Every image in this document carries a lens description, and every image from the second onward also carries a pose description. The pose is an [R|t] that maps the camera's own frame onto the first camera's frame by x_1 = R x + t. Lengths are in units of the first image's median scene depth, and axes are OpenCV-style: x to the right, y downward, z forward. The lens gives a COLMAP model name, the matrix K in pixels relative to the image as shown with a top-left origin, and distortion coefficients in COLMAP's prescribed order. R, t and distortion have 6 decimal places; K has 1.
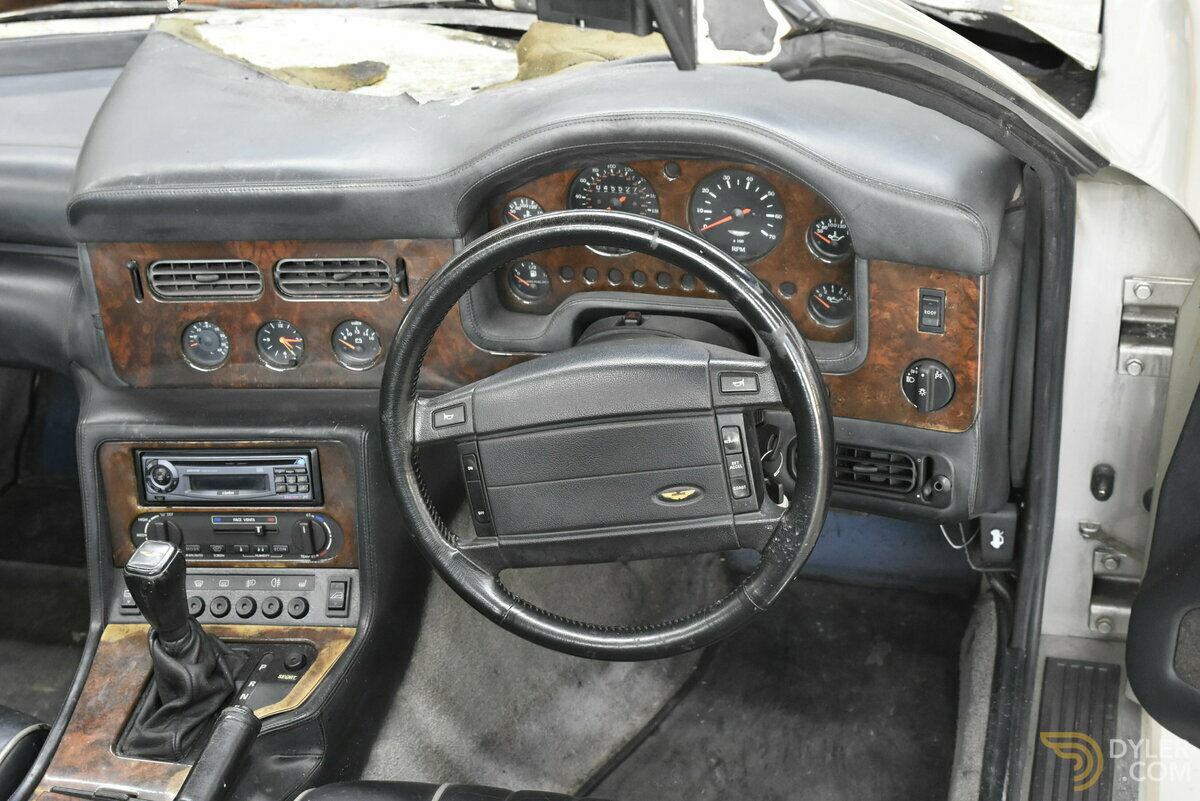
lens RADIAL K [[1730.6, 0, 600.0], [0, 1730.6, 400.5], [0, 0, 1]] dist [-0.055383, 0.015914]
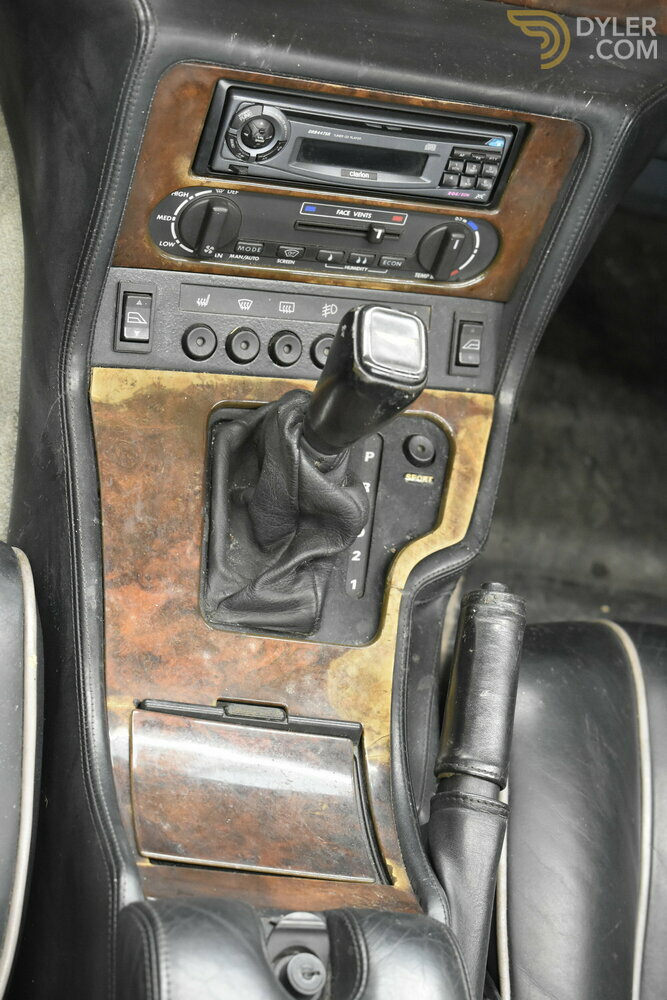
lens RADIAL K [[1632.4, 0, 333.5], [0, 1632.4, 500.0], [0, 0, 1]] dist [-0.005398, 0.032661]
pose [[0.837342, -0.036737, 0.545444, -0.545937], [-0.220971, 0.889856, 0.399159, -0.068682], [-0.500030, -0.454759, 0.736996, 0.571233]]
